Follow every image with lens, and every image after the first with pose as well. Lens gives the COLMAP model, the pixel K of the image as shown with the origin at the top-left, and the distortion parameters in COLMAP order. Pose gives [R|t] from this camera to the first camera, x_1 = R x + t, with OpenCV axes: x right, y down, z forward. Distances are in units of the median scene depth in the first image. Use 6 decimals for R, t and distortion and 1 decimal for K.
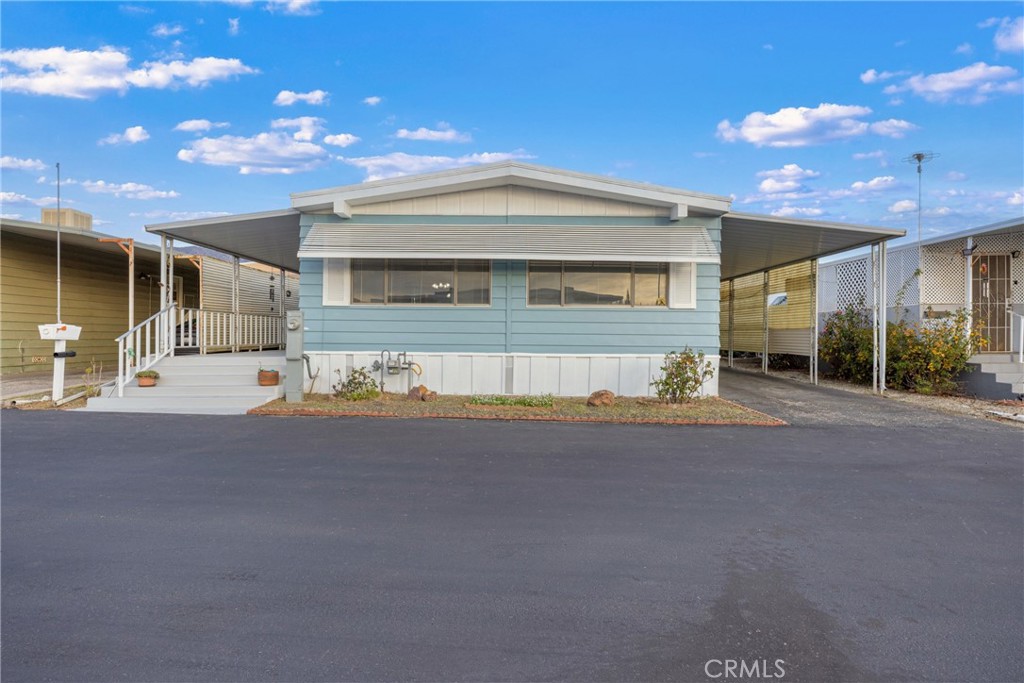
lens RADIAL K [[561.8, 0, 512.0], [0, 561.8, 341.5], [0, 0, 1]] dist [-0.001026, 0.000711]
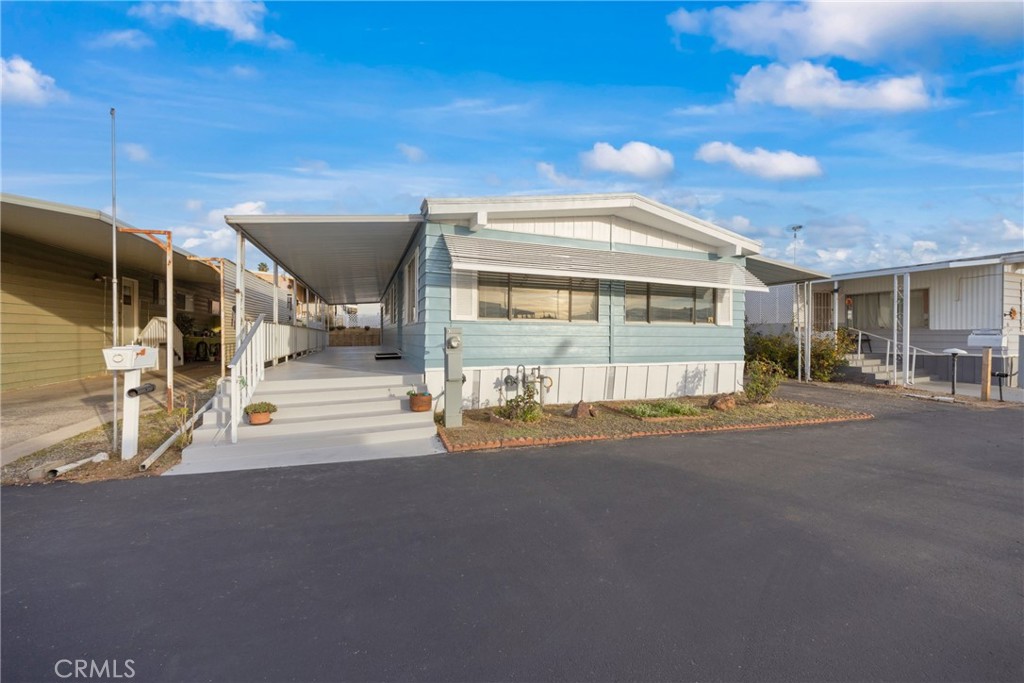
lens RADIAL K [[383.6, 0, 512.0], [0, 383.6, 341.5], [0, 0, 1]] dist [-0.000218, -0.000179]
pose [[0.928288, -0.009200, 0.371749, -0.488344], [0.005317, 0.999920, 0.011468, -0.034743], [-0.371824, -0.008669, 0.928263, 0.354462]]
